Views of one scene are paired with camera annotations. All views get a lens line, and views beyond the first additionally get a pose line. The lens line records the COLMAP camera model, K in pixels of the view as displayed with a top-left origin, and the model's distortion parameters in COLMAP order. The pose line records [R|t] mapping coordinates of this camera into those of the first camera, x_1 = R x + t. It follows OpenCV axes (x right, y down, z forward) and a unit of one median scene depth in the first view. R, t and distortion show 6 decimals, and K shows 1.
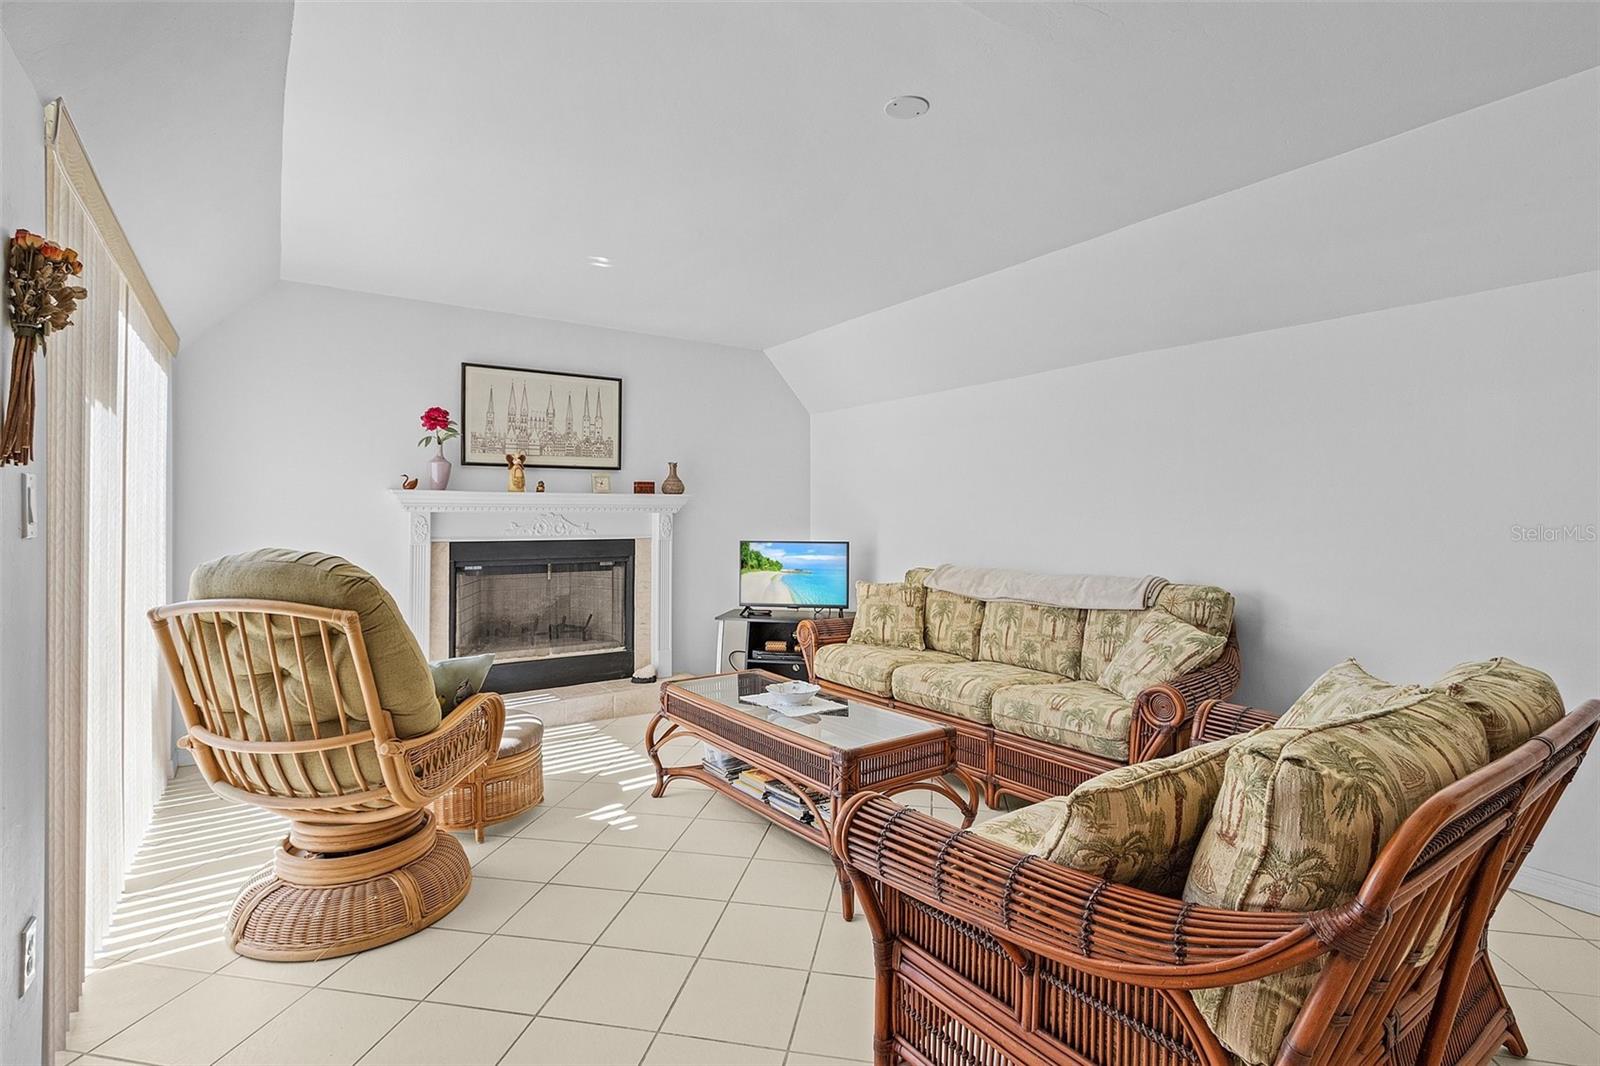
lens RADIAL K [[740.0, 0, 781.1], [0, 740.0, 510.5], [0, 0, 1]] dist [0.003778, -0.000538]
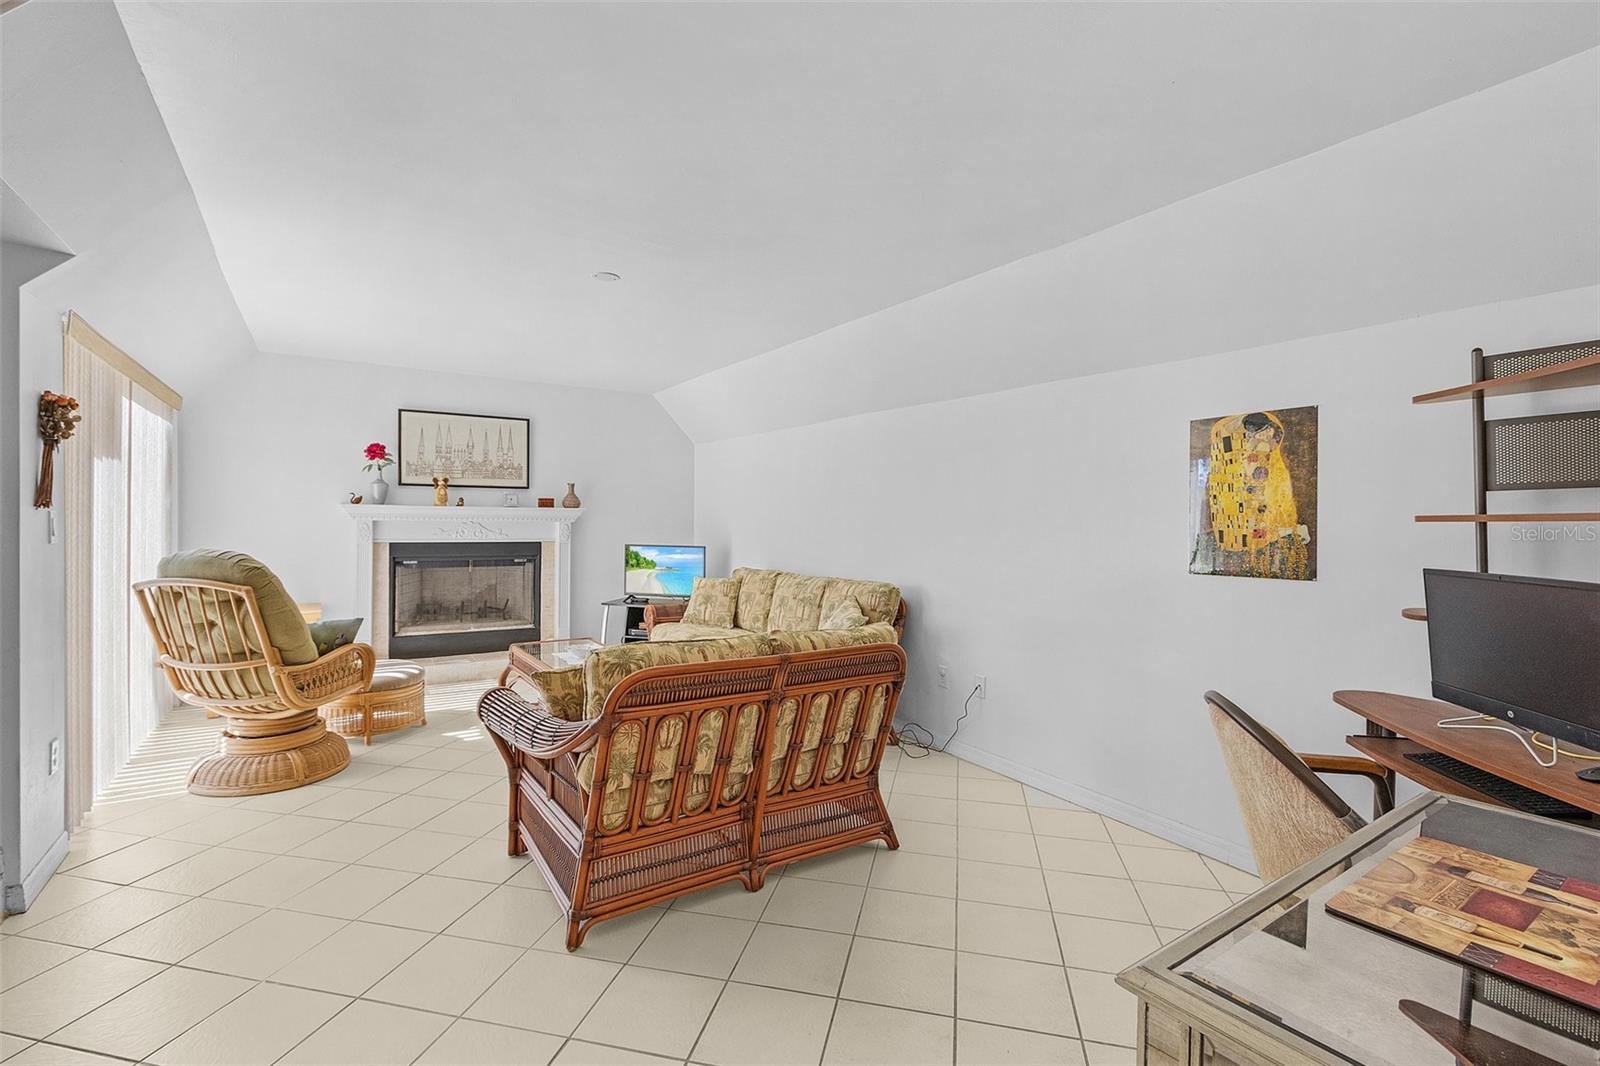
lens RADIAL K [[740.0, 0, 829.2], [0, 740.0, 522.2], [0, 0, 1]] dist [0.003778, -0.000538]
pose [[0.999568, 0.013334, -0.026205, 0.397662], [-0.012894, 0.999774, 0.016877, -0.028772], [0.026424, -0.016531, 0.999514, -0.331246]]
